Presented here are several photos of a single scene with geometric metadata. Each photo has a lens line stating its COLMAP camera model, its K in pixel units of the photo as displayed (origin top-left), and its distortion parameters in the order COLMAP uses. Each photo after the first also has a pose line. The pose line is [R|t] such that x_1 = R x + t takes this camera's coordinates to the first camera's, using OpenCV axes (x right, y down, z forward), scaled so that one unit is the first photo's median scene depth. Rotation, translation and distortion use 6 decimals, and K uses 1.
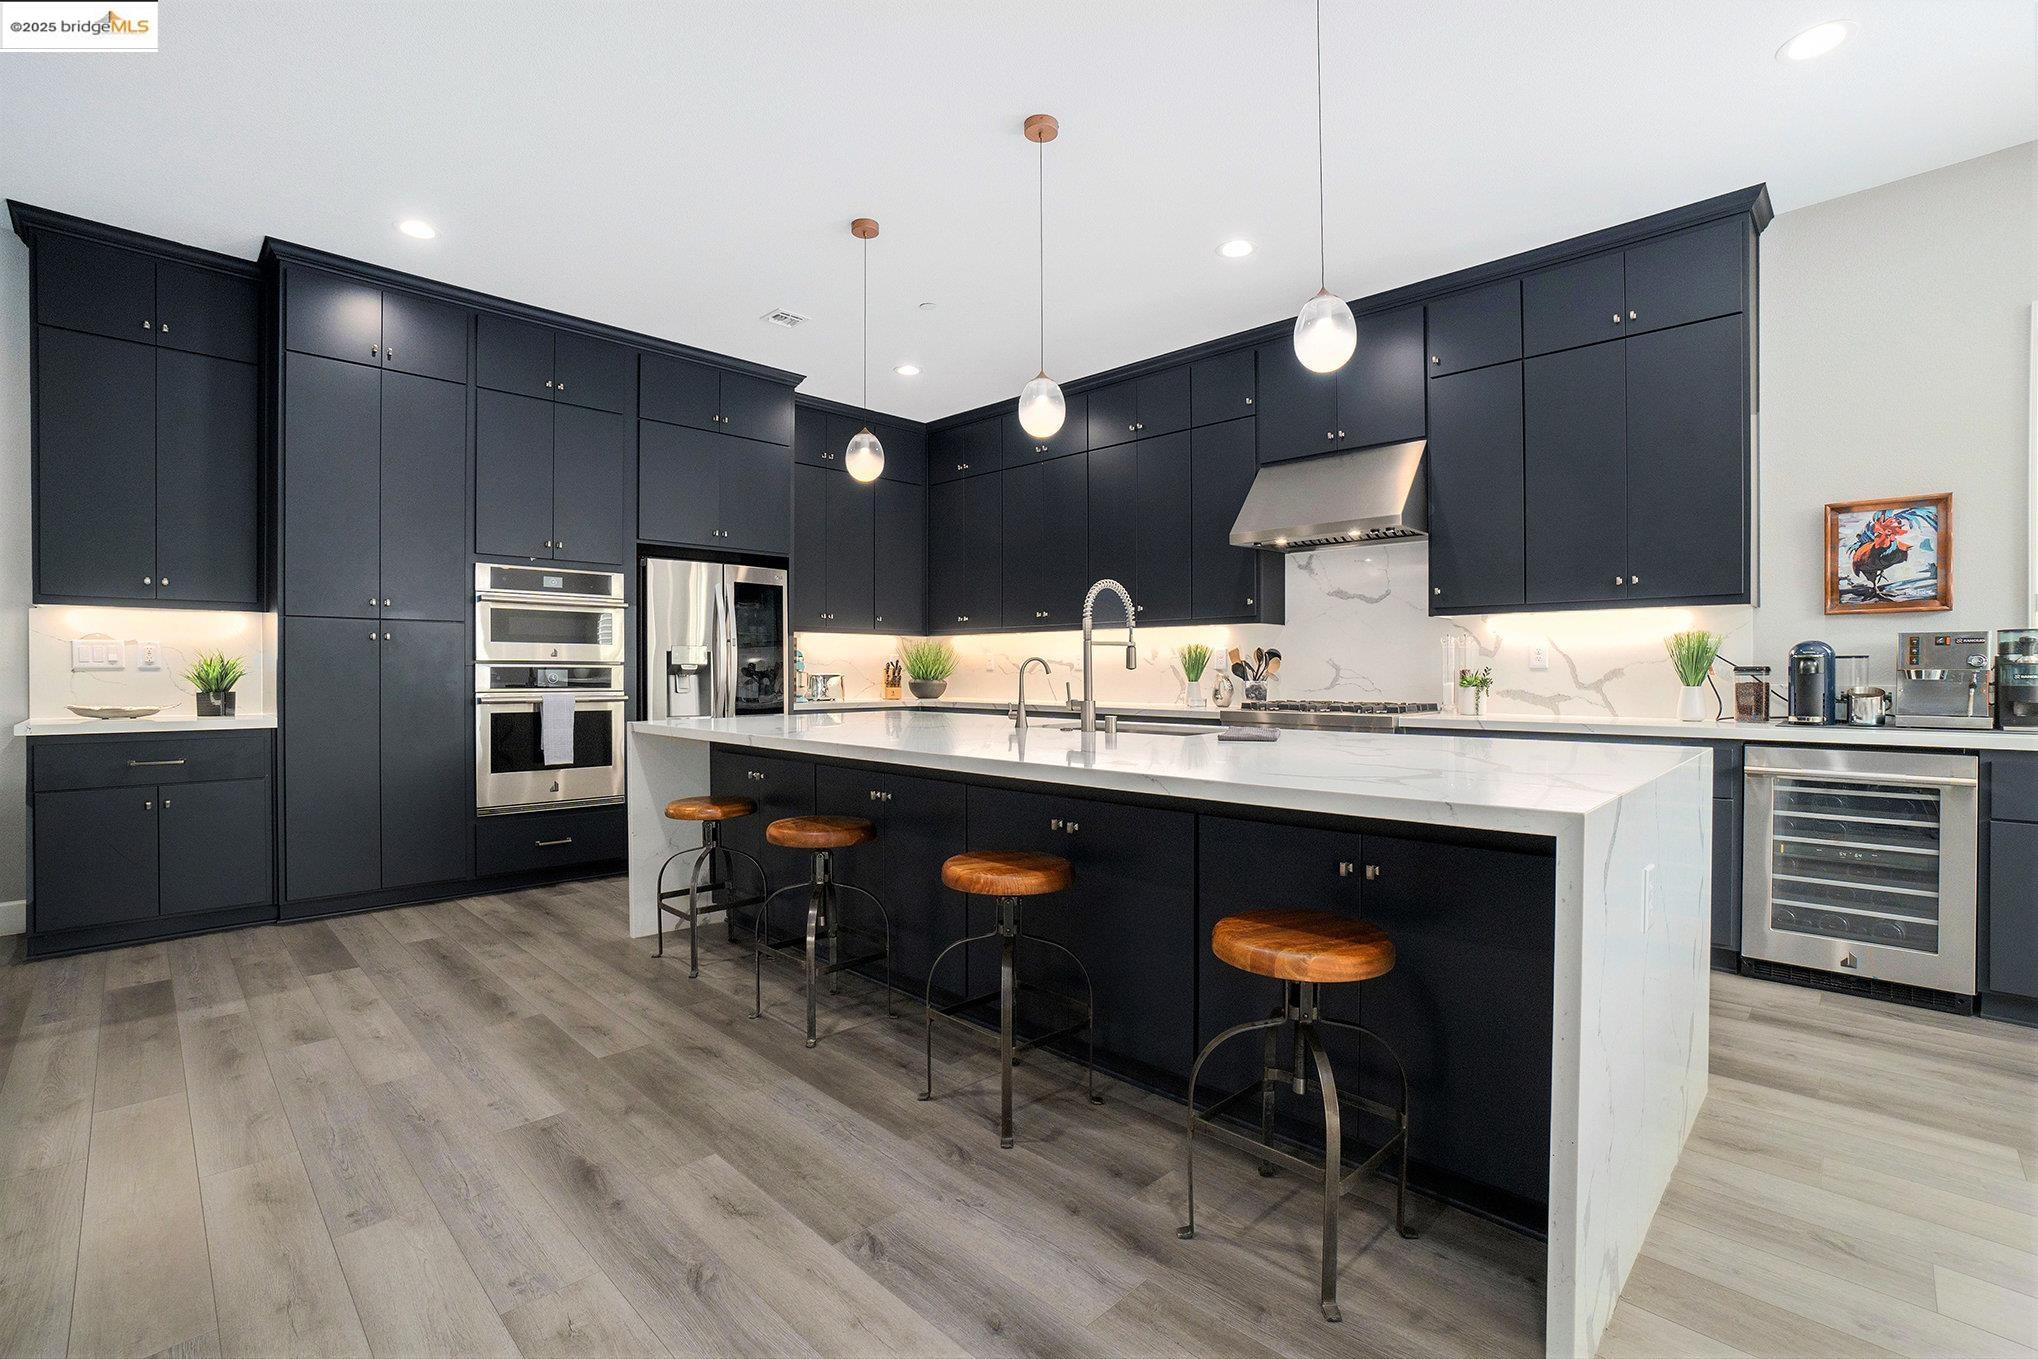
lens RADIAL K [[919.4, 0, 1020.1], [0, 919.4, 667.5], [0, 0, 1]] dist [-0.013090, 0.003307]
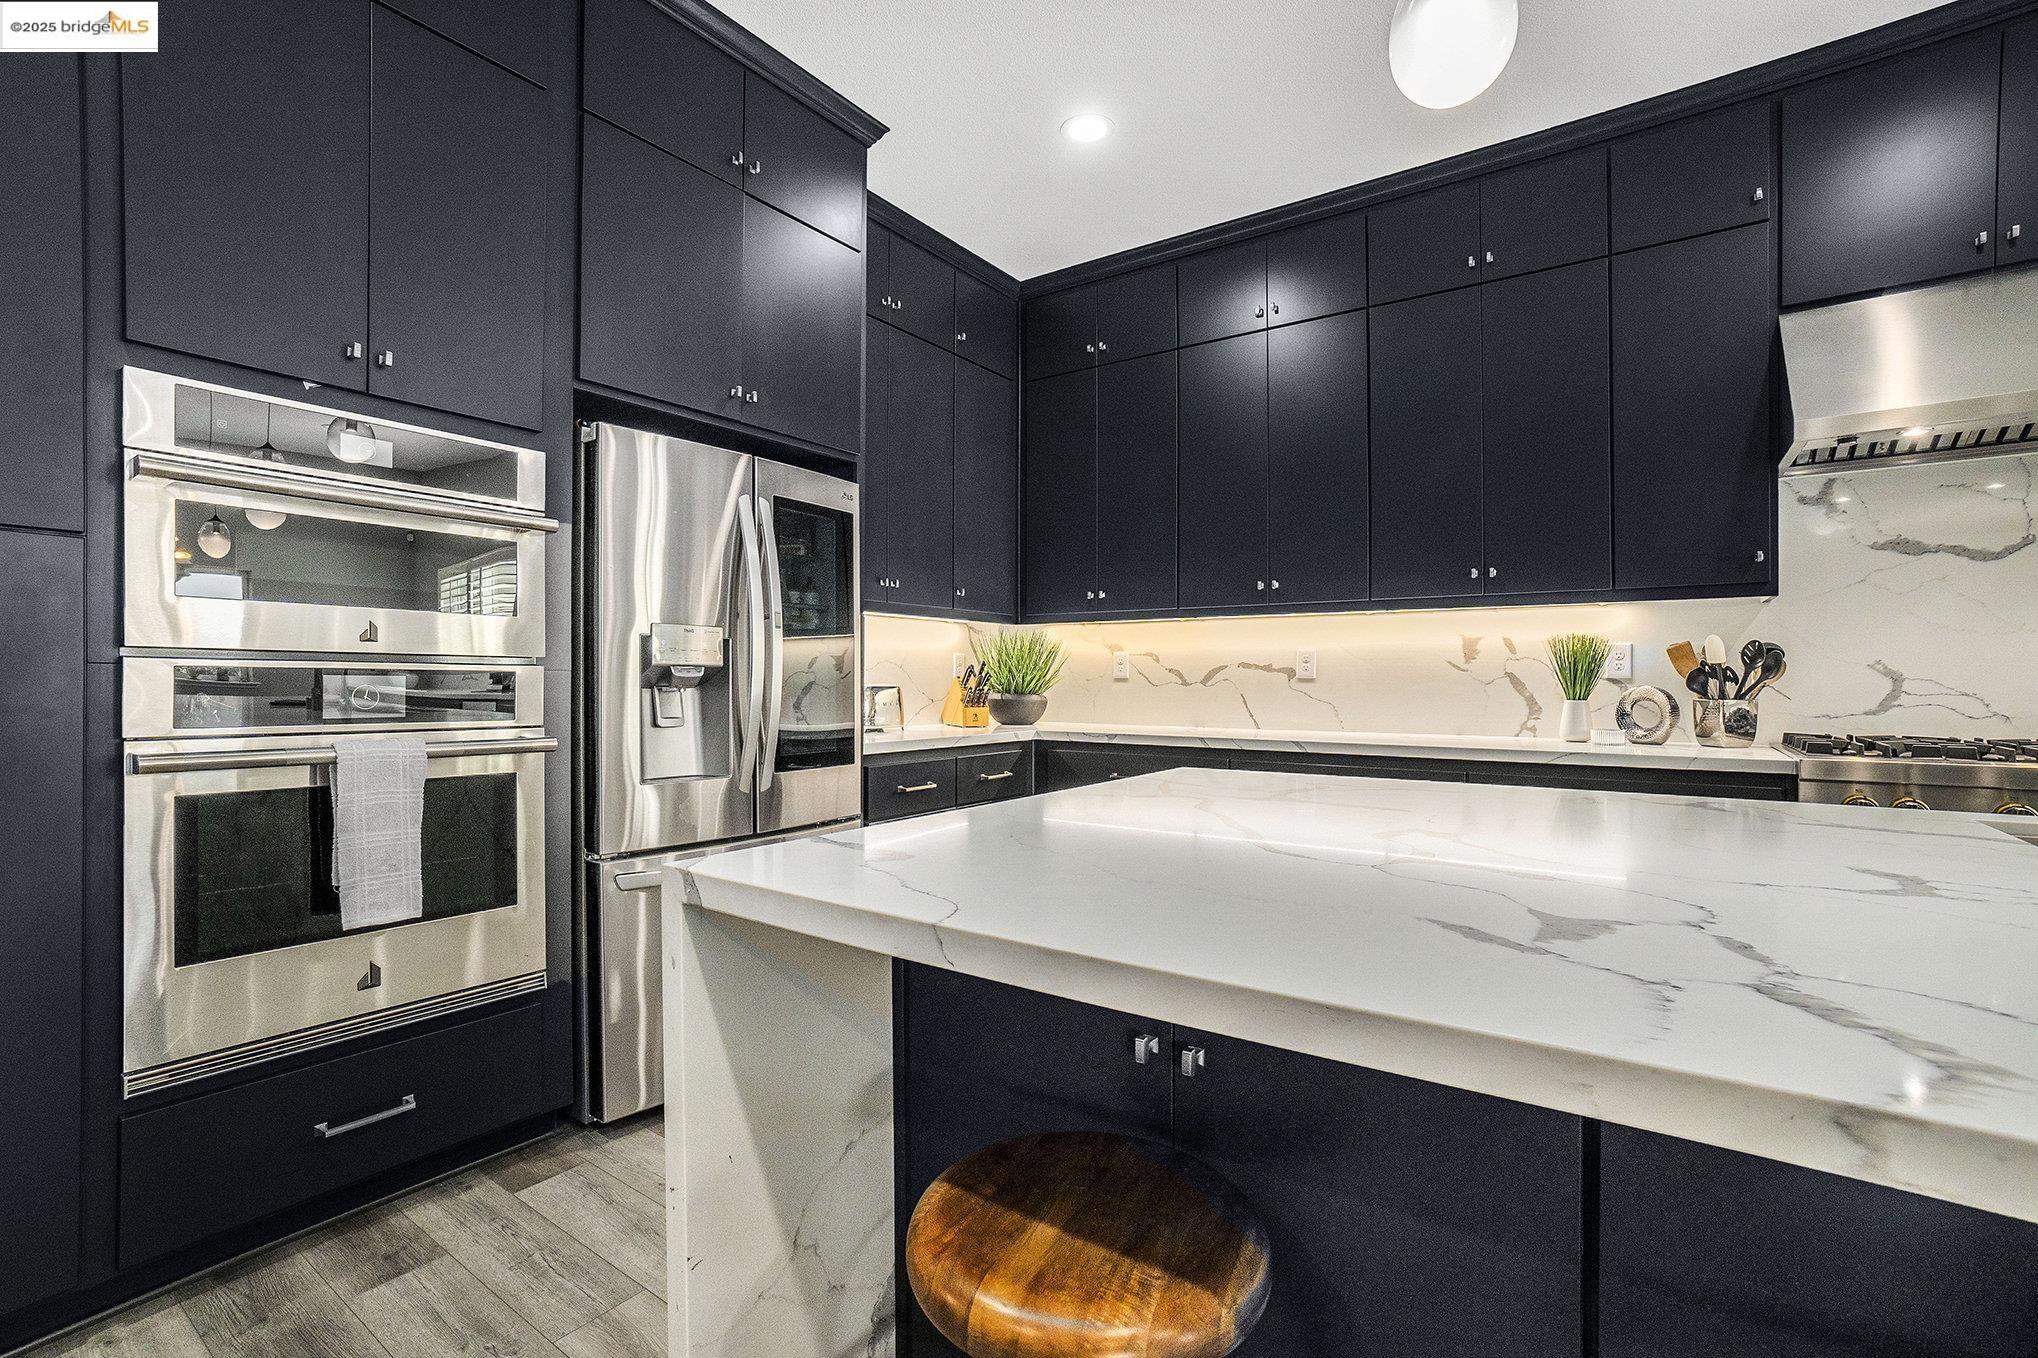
lens RADIAL K [[919.4, 0, 1016.5], [0, 919.4, 676.8], [0, 0, 1]] dist [-0.013090, 0.003307]
pose [[0.987771, 0.003153, 0.155880, -0.281485], [-0.003067, 0.999995, -0.000791, 0.002601], [-0.155881, 0.000303, 0.987776, 0.543313]]
